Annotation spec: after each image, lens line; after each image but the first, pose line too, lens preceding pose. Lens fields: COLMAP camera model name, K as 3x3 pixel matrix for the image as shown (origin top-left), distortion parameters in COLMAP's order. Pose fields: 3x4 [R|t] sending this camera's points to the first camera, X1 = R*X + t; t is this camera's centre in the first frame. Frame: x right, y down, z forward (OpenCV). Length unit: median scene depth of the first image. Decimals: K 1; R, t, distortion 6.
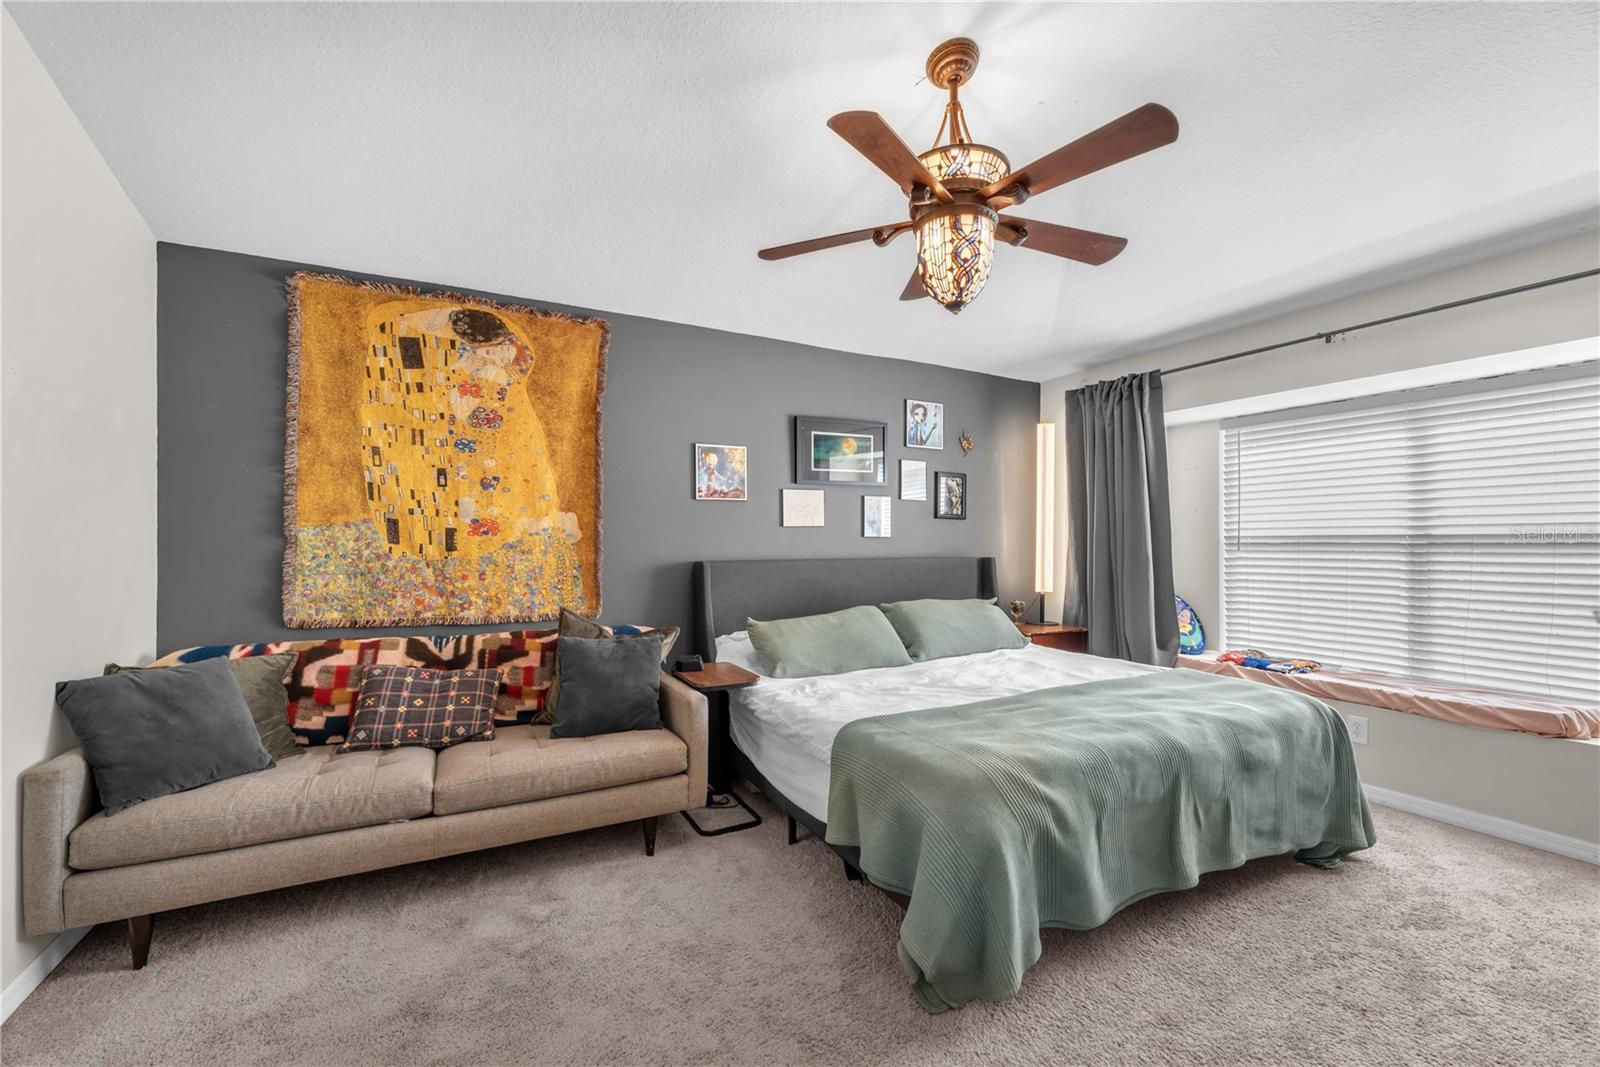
lens RADIAL K [[660.5, 0, 790.1], [0, 660.5, 538.0], [0, 0, 1]] dist [-0.000141, 0.000214]
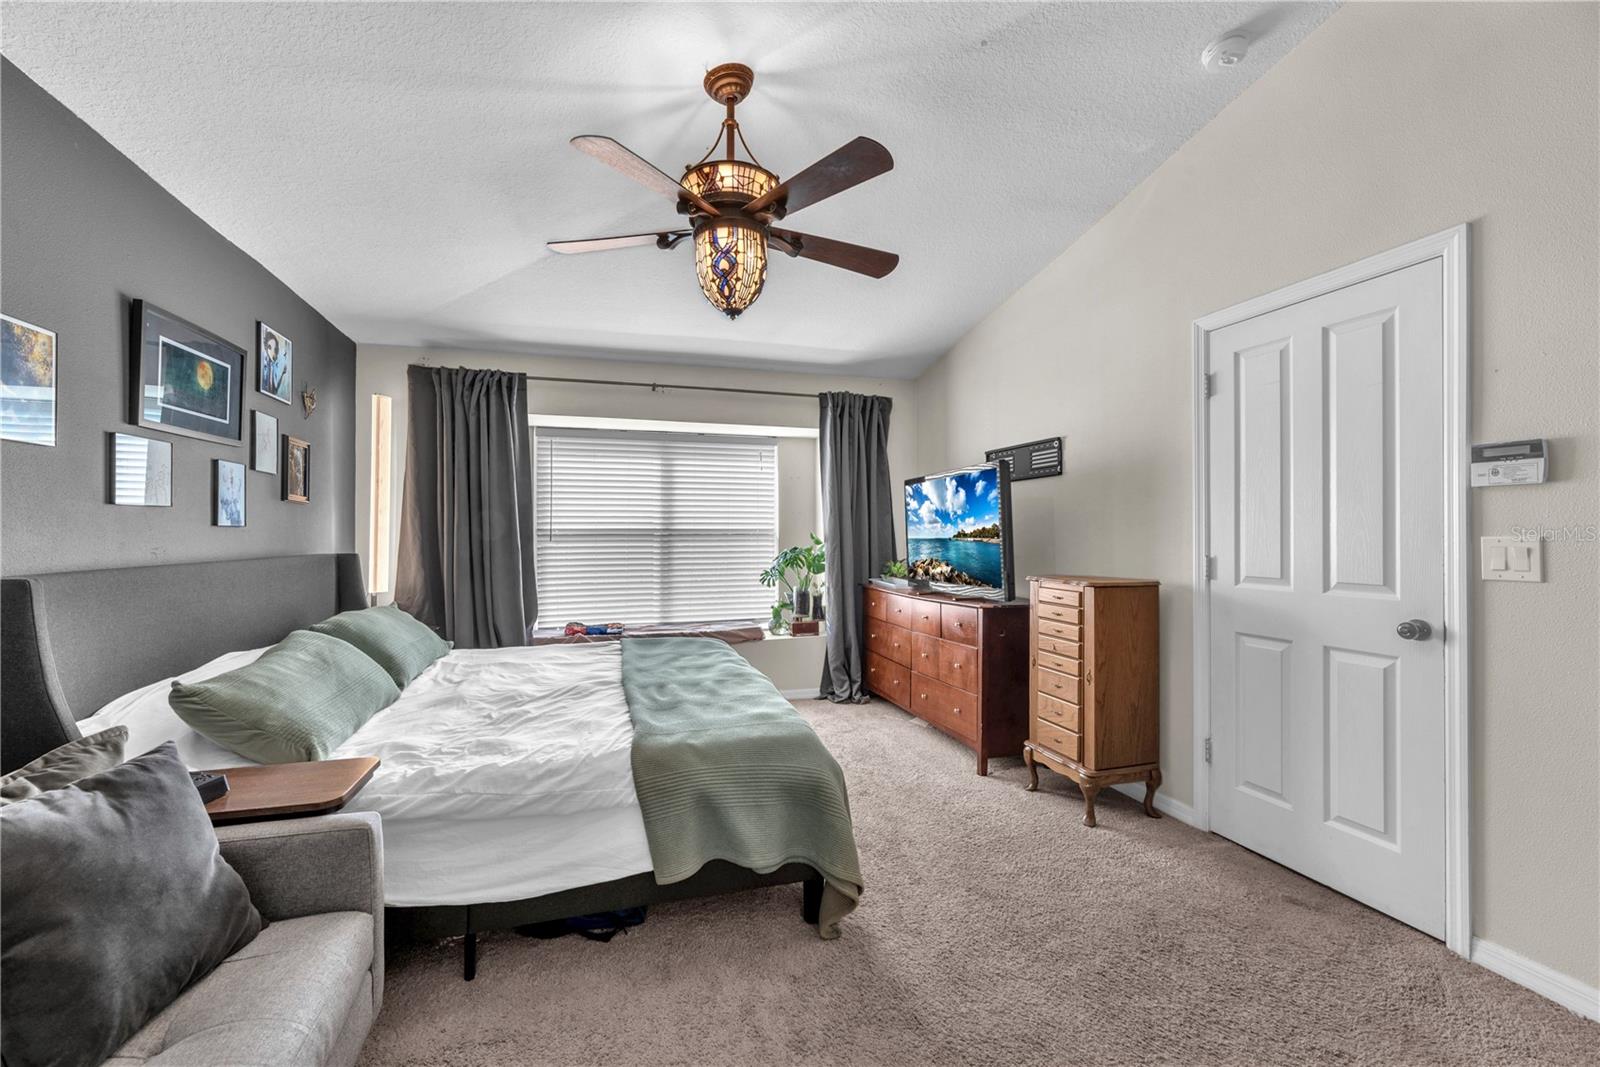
lens RADIAL K [[660.5, 0, 790.7], [0, 660.5, 529.4], [0, 0, 1]] dist [-0.000141, 0.000214]
pose [[0.187050, 0.006979, 0.982326, -0.413525], [-0.004489, 0.999970, -0.006250, 0.003242], [-0.982340, -0.003241, 0.187076, 0.374554]]
